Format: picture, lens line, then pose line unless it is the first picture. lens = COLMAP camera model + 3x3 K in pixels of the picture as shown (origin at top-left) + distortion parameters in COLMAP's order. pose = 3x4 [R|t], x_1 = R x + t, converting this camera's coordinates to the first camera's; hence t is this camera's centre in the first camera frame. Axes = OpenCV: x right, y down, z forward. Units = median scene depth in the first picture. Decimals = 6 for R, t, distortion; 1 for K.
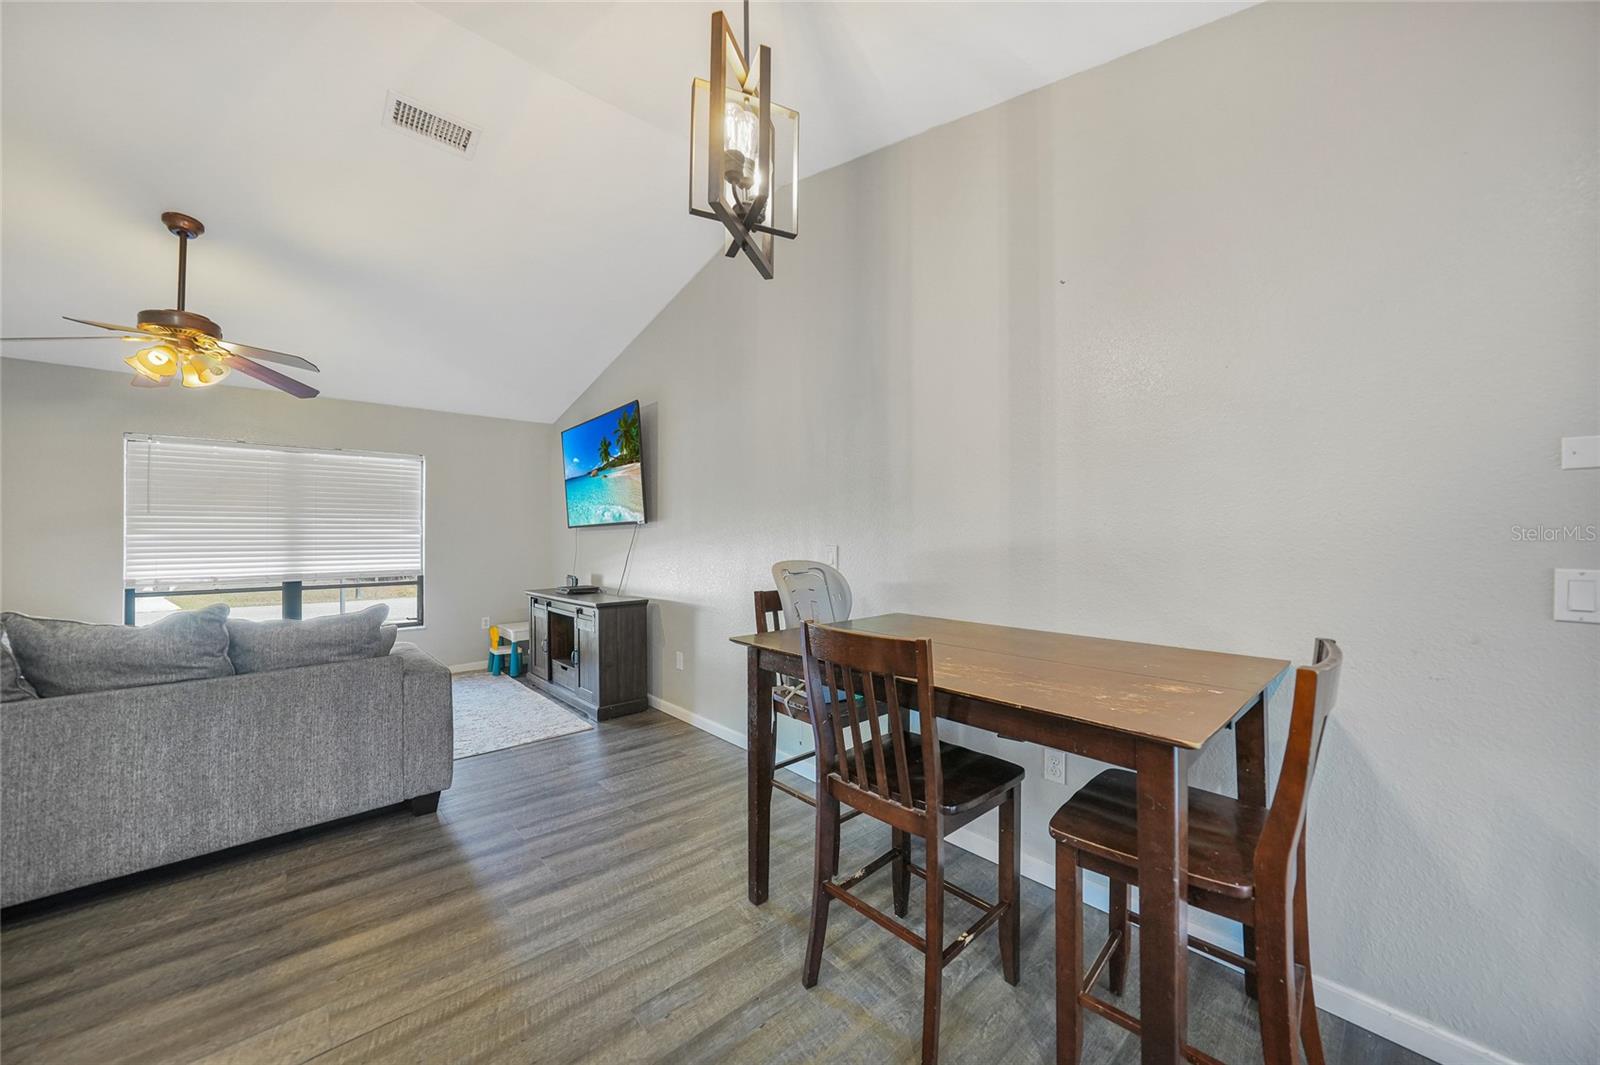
lens RADIAL K [[574.2, 0, 796.0], [0, 574.2, 539.0], [0, 0, 1]] dist [-0.014902, 0.000069]
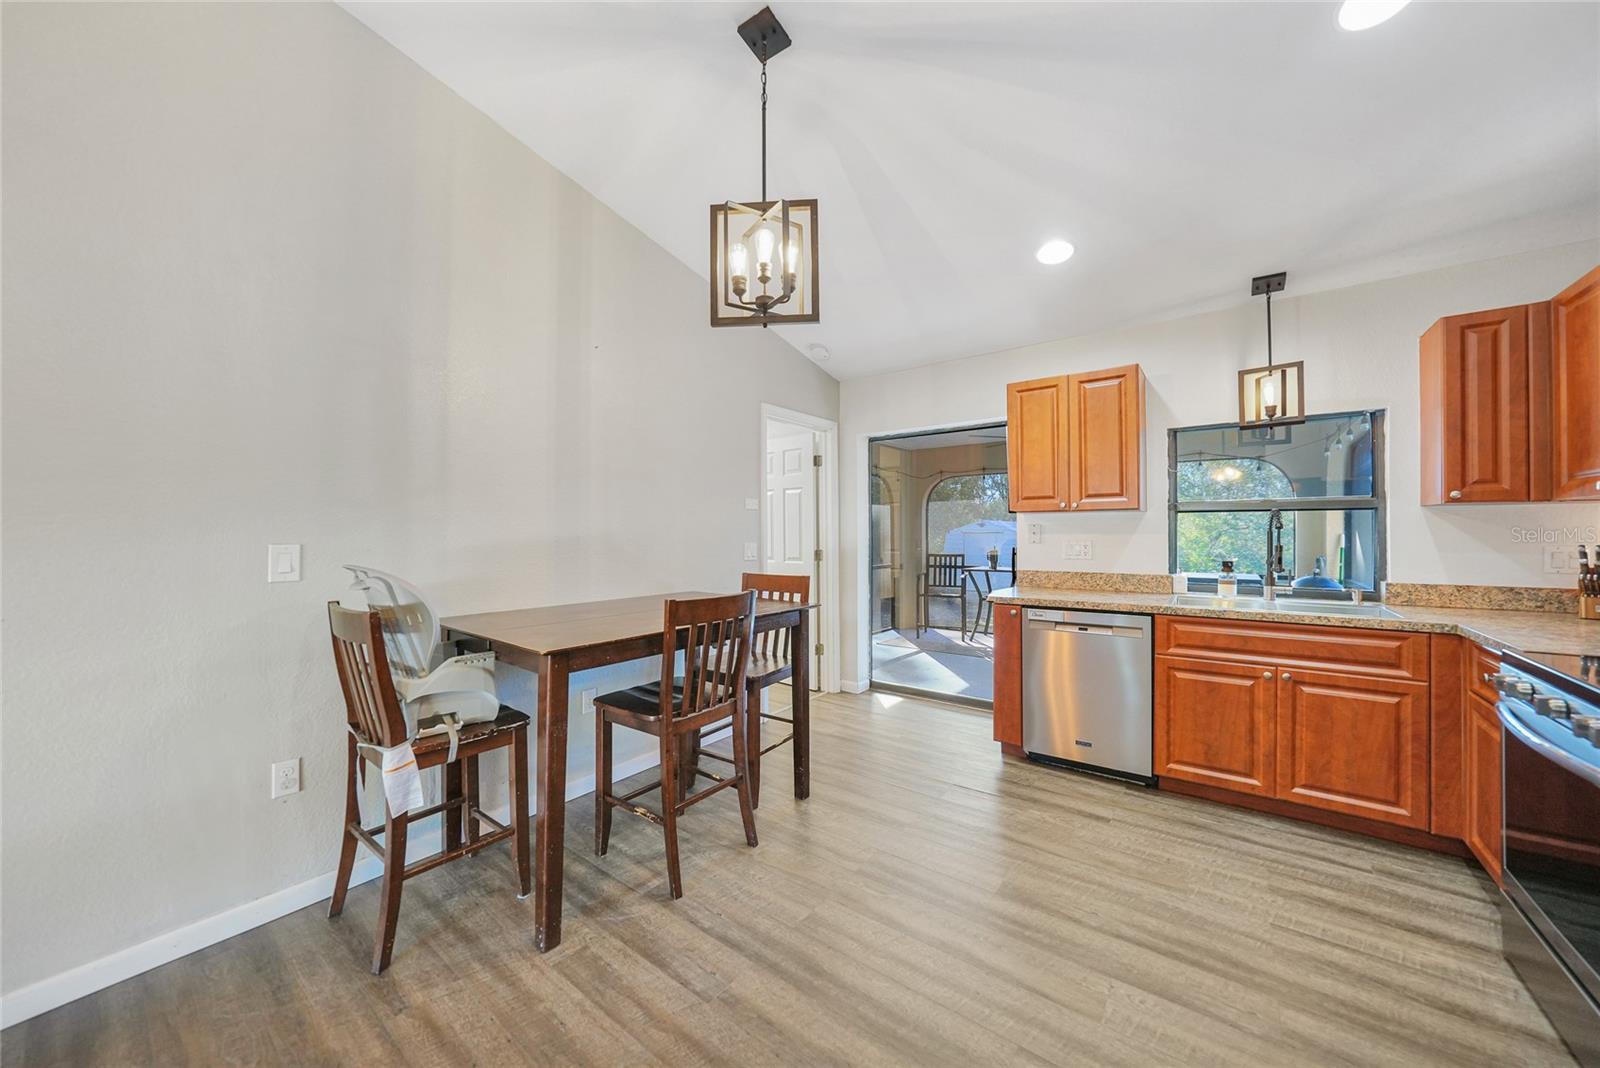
lens RADIAL K [[569.2, 0, 804.3], [0, 569.2, 531.6], [0, 0, 1]] dist [-0.026928, 0.007042]
pose [[-0.200906, 0.007741, 0.979580, -0.481164], [0.007445, 0.999952, -0.006375, 0.002835], [-0.979582, 0.006012, -0.200954, 0.381283]]
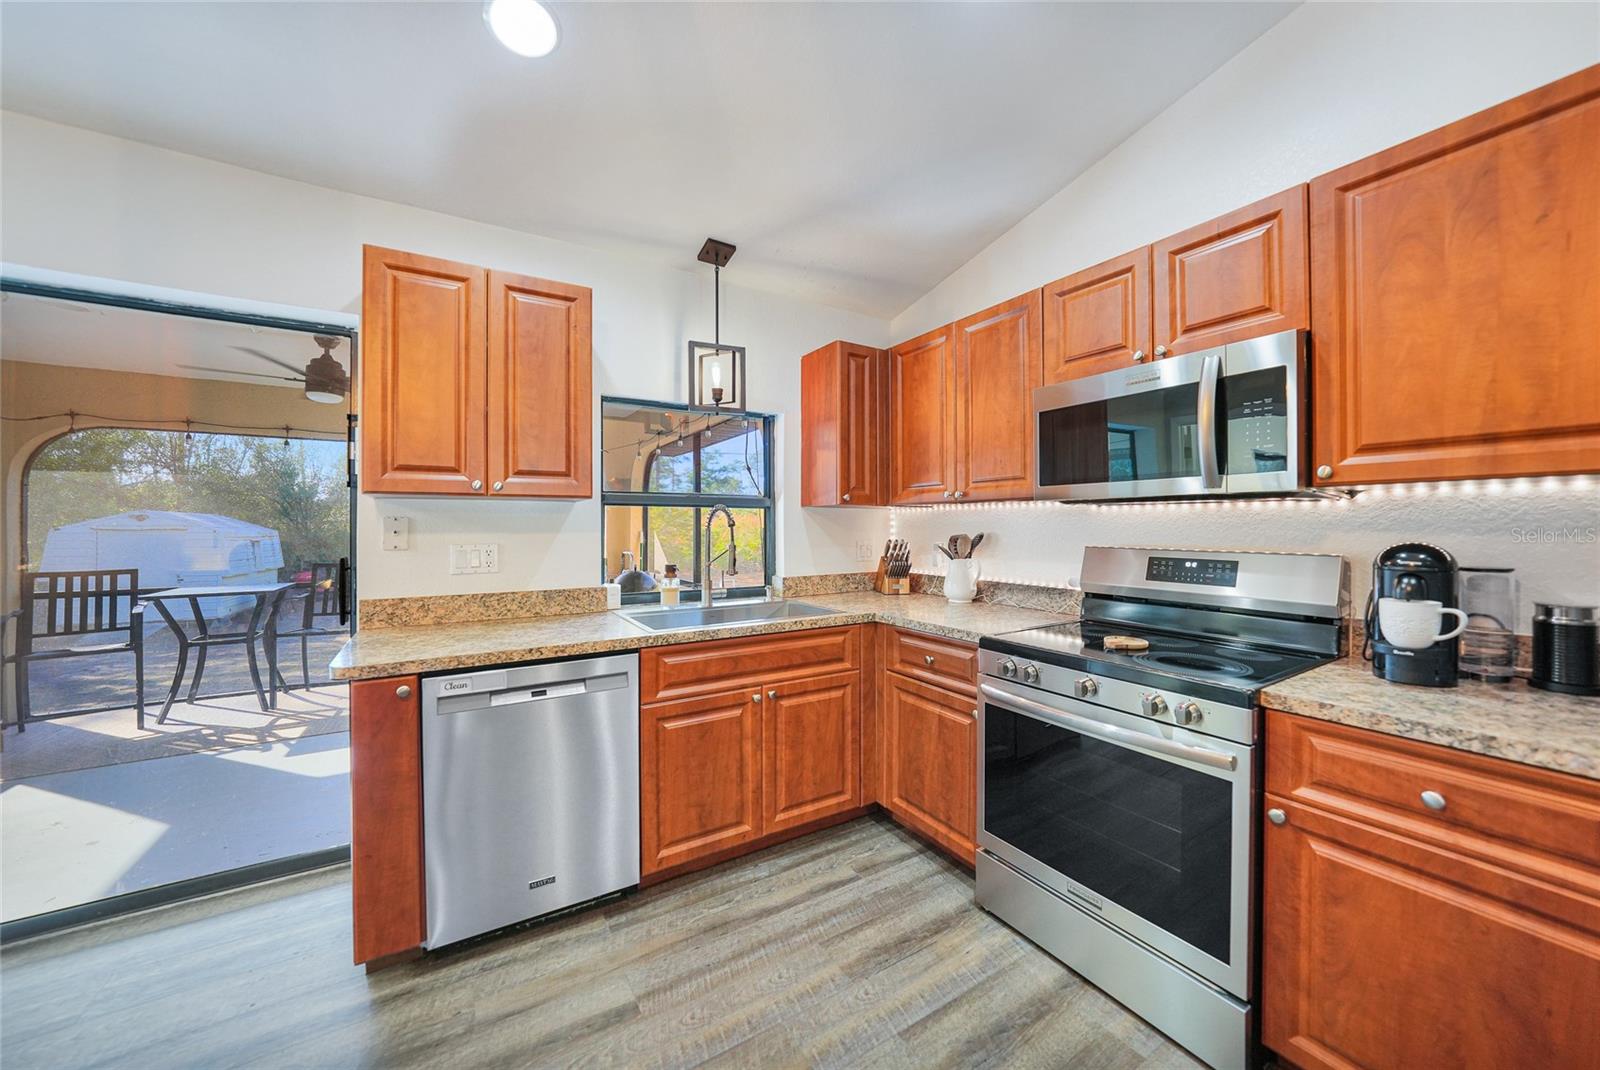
lens RADIAL K [[568.8, 0, 798.0], [0, 568.8, 525.6], [0, 0, 1]] dist [-0.026767, 0.006265]
pose [[-0.984902, 0.007606, 0.172946, -0.130255], [0.007575, 0.999971, -0.000842, -0.000273], [-0.172948, 0.000481, -0.984931, 0.282943]]
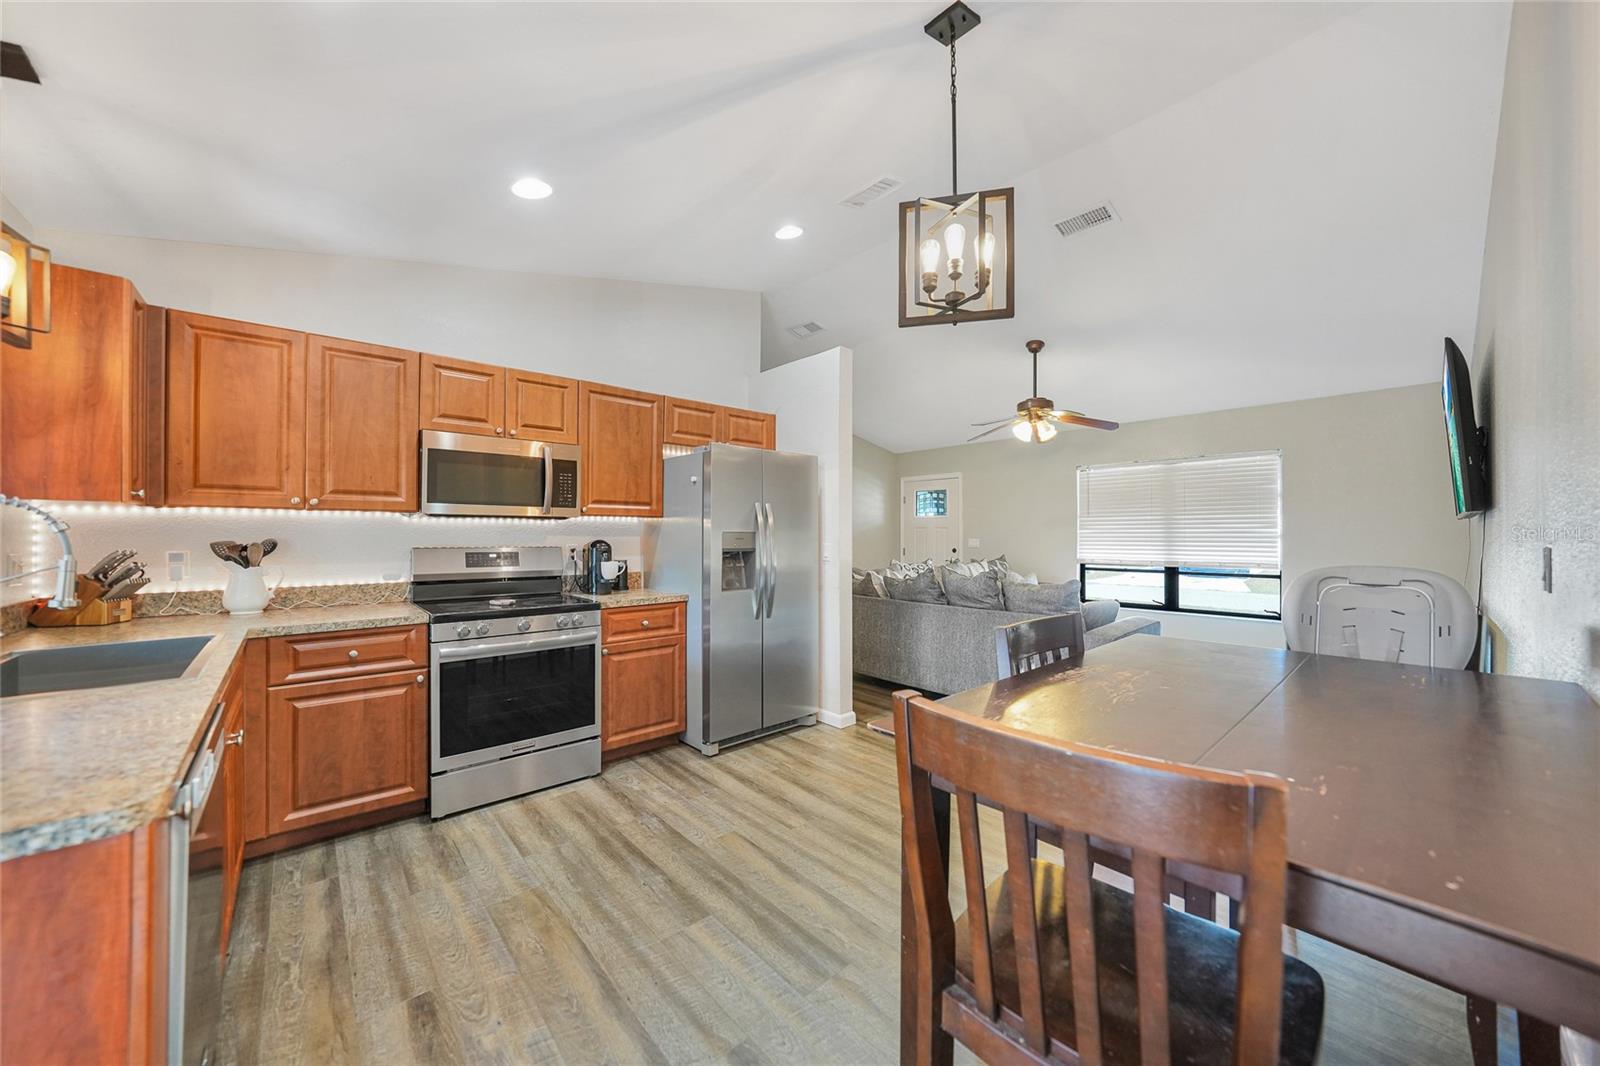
lens RADIAL K [[569.2, 0, 804.3], [0, 569.2, 530.6], [0, 0, 1]] dist [-0.026928, 0.007042]
pose [[0.007451, -0.001116, -0.999972, 0.401771], [-0.003419, 0.999994, -0.001142, -0.001596], [0.999966, 0.003428, 0.007447, 0.200811]]
